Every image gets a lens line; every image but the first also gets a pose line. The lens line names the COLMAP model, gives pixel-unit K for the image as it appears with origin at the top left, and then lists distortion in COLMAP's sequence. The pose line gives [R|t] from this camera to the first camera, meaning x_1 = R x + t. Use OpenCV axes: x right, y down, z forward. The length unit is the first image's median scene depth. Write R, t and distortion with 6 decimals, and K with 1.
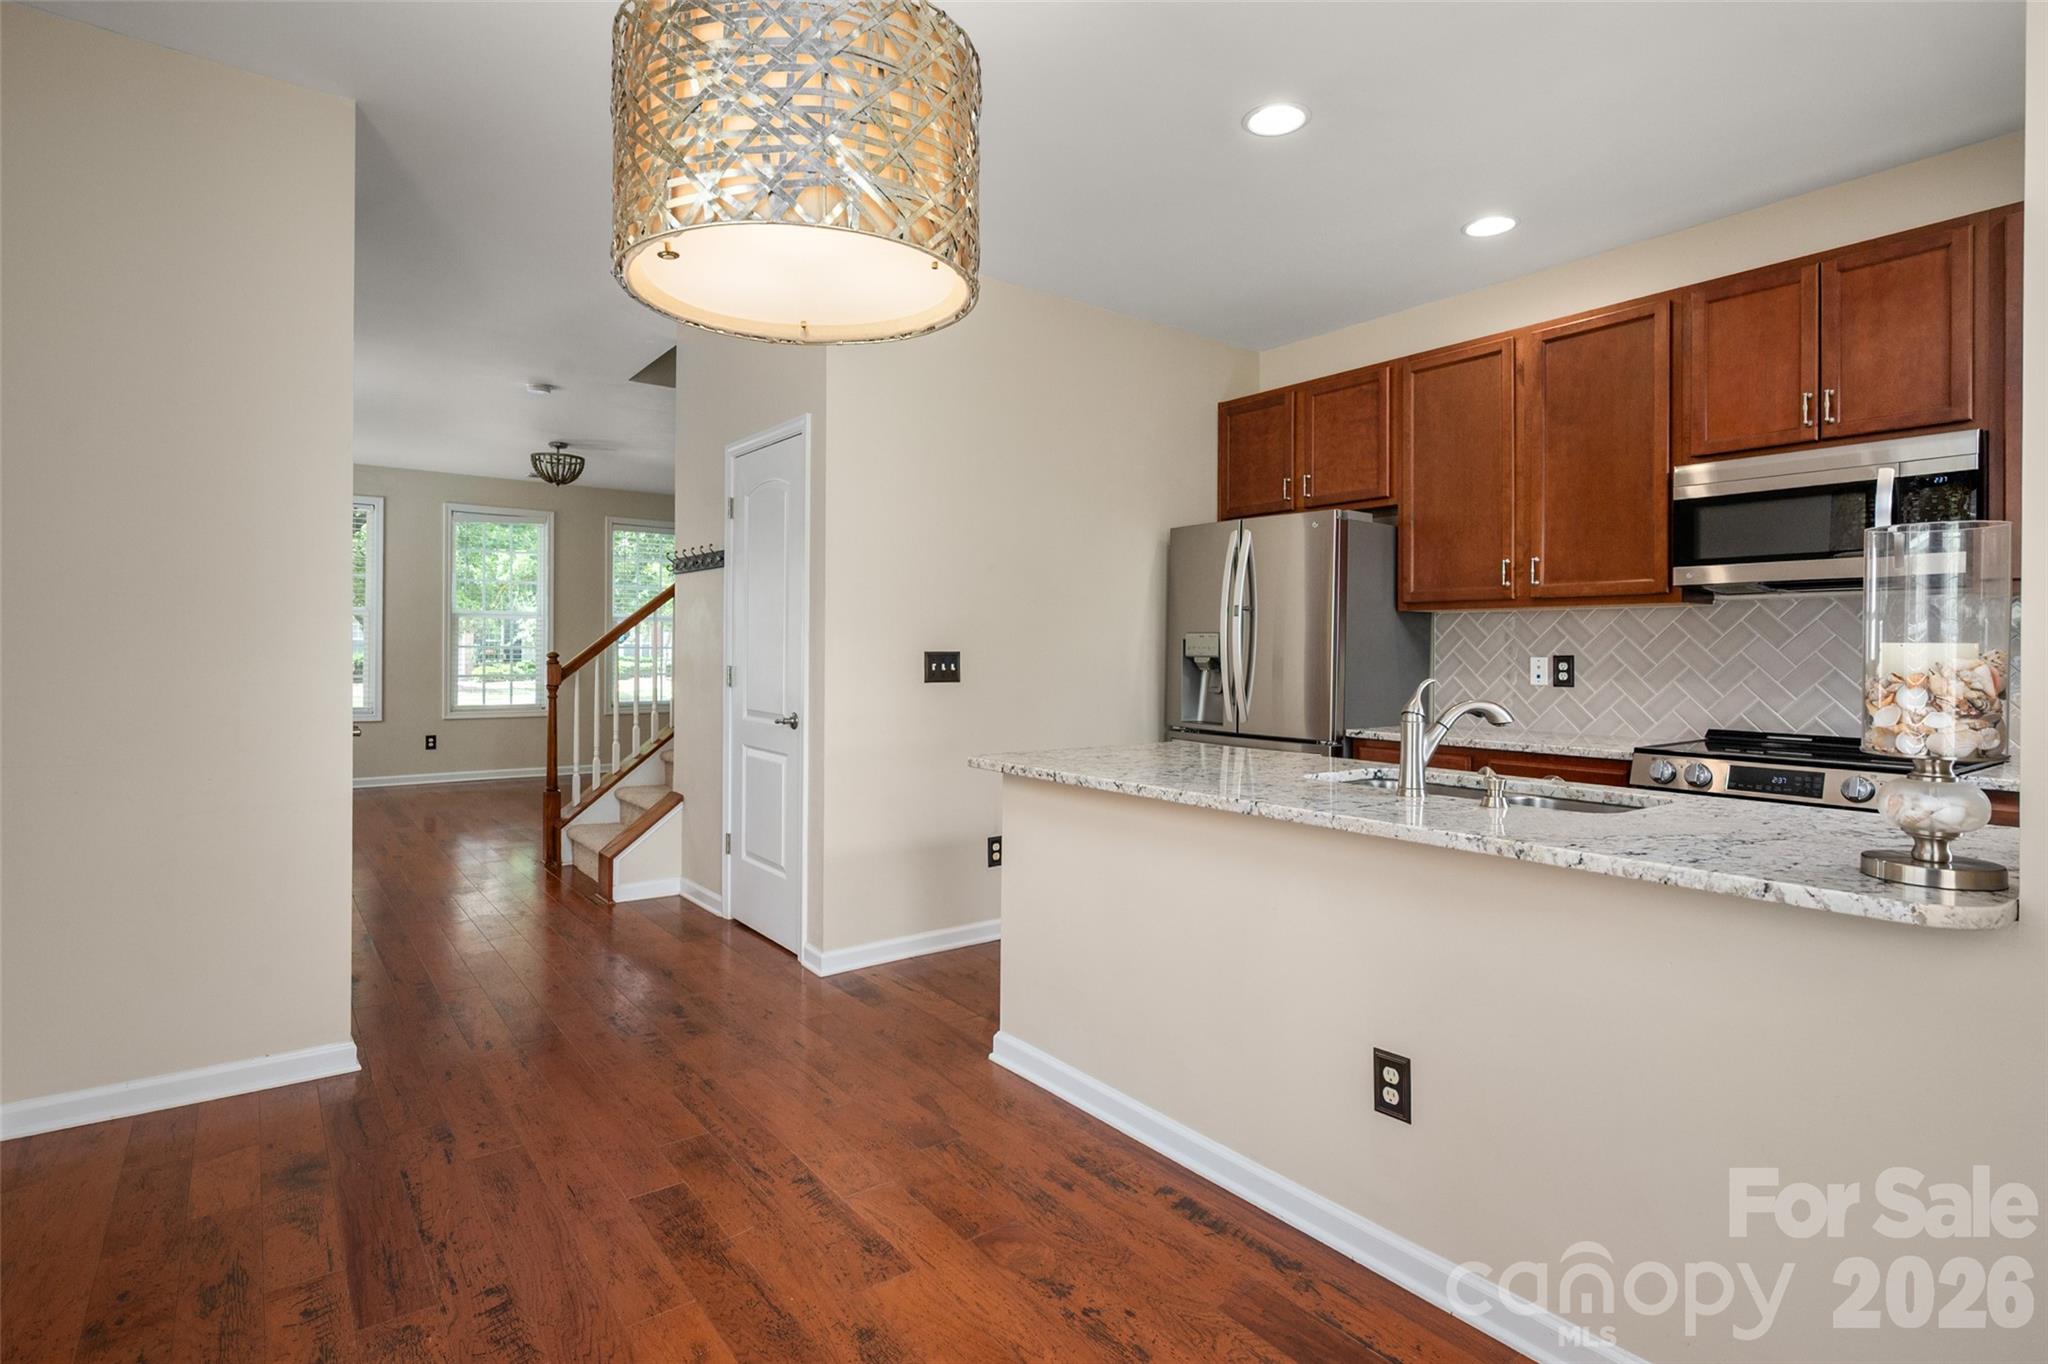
lens RADIAL K [[1013.2, 0, 989.4], [0, 1013.2, 654.7], [0, 0, 1]] dist [0.014136, -0.002732]
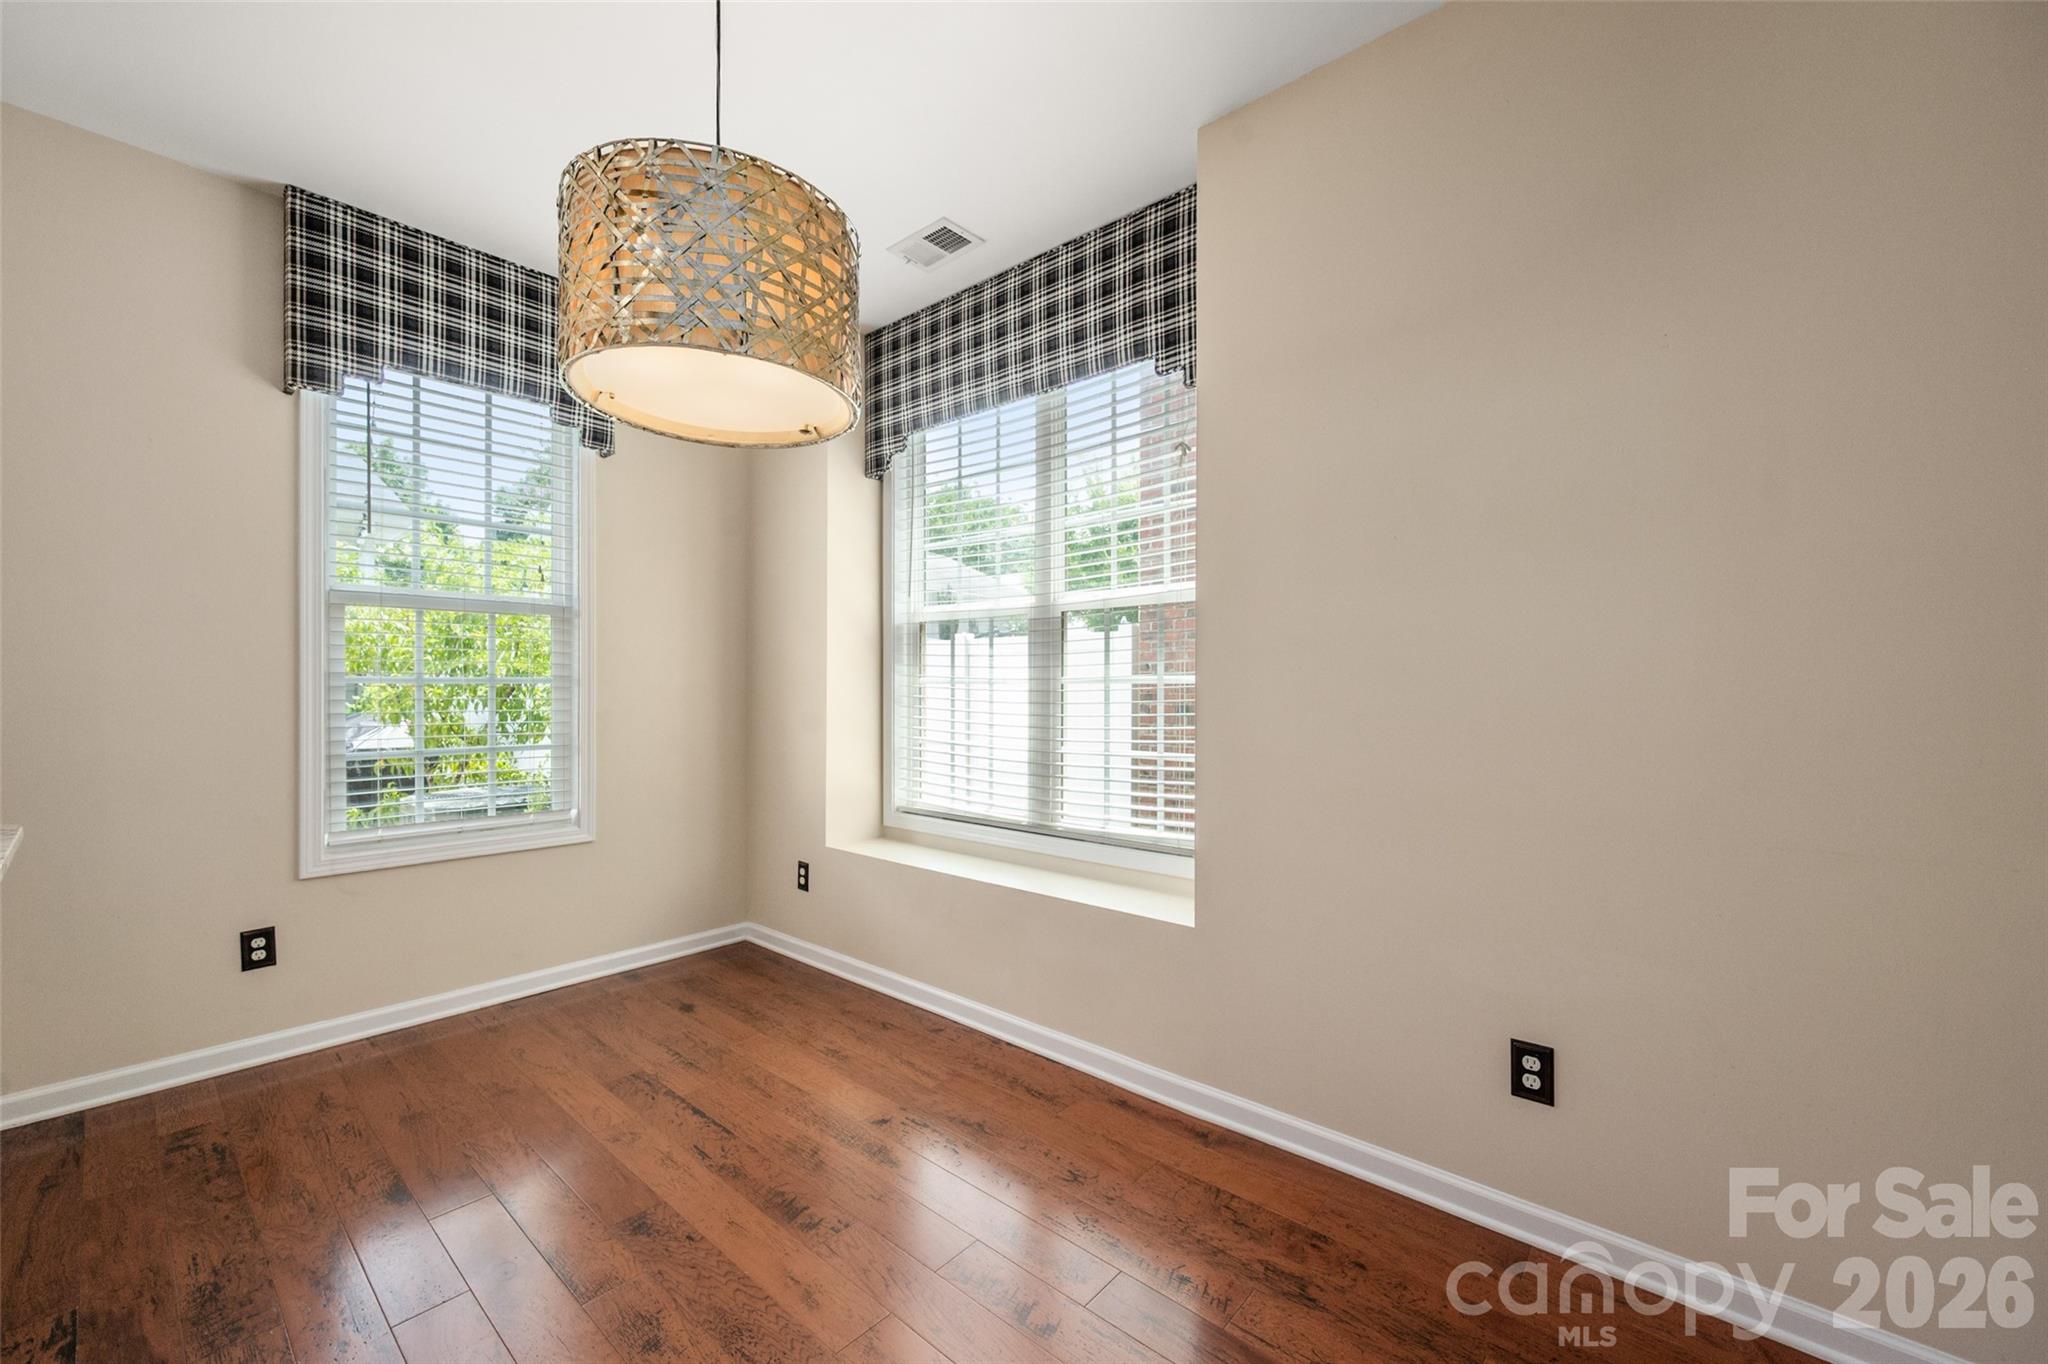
lens RADIAL K [[821.3, 0, 1007.2], [0, 821.3, 684.7], [0, 0, 1]] dist [0.001763, 0.000074]
pose [[-0.976386, -0.007381, -0.215907, -0.175107], [-0.006848, 0.999971, -0.003218, -0.000455], [0.215924, -0.001663, -0.976409, 1.150616]]
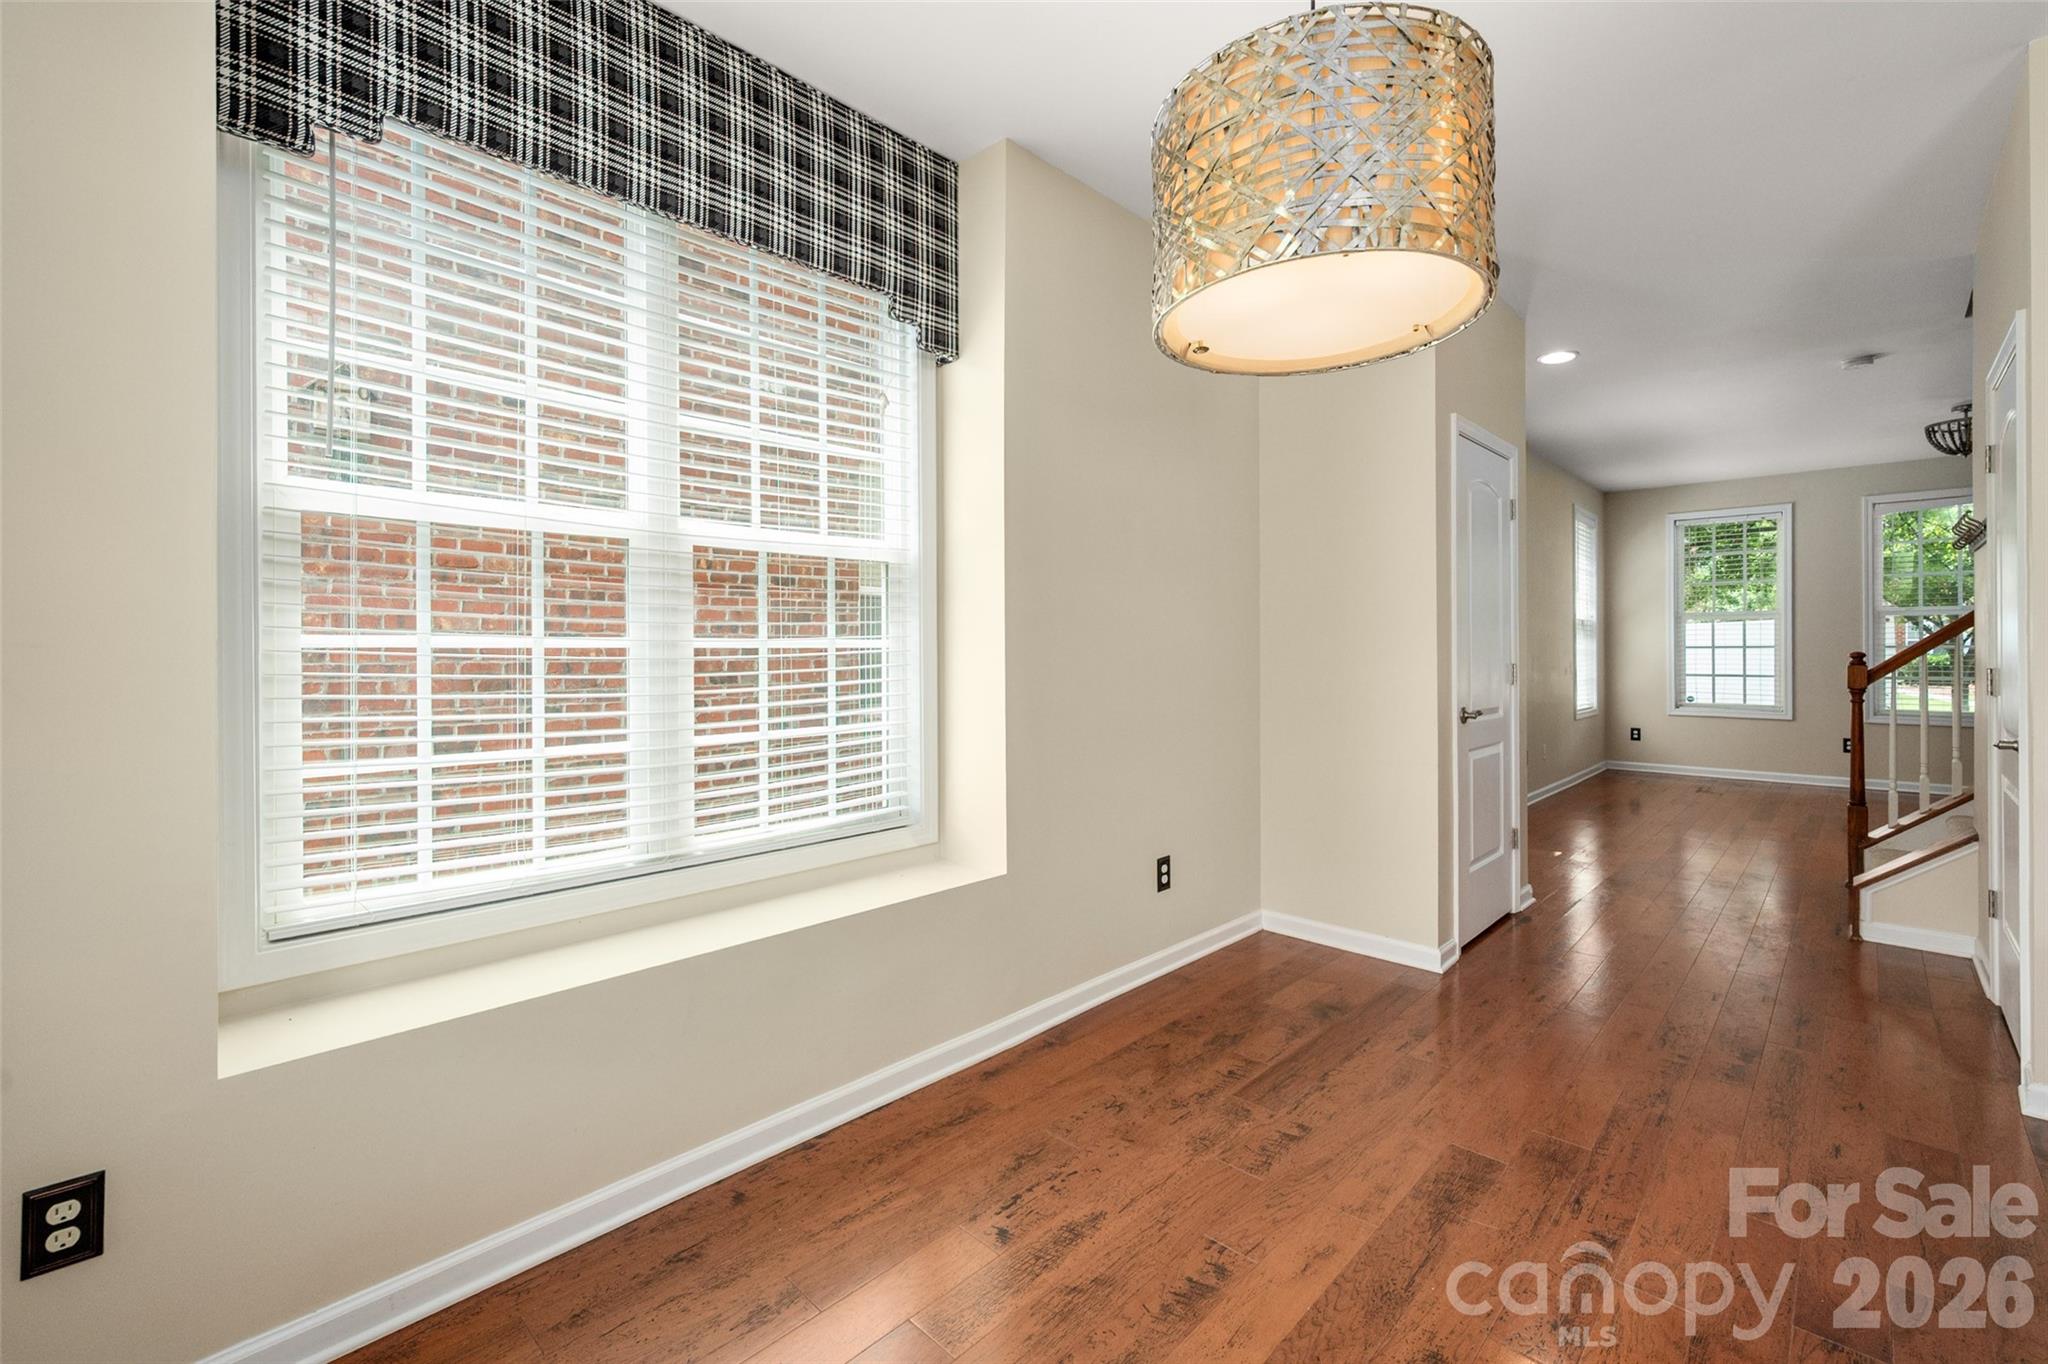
lens RADIAL K [[880.1, 0, 1064.3], [0, 880.1, 644.9], [0, 0, 1]] dist [0.004735, 0.000178]
pose [[0.206655, -0.011157, -0.978350, 0.384155], [0.000297, 0.999936, -0.011341, 0.000894], [0.978414, 0.002053, 0.206645, 0.293185]]
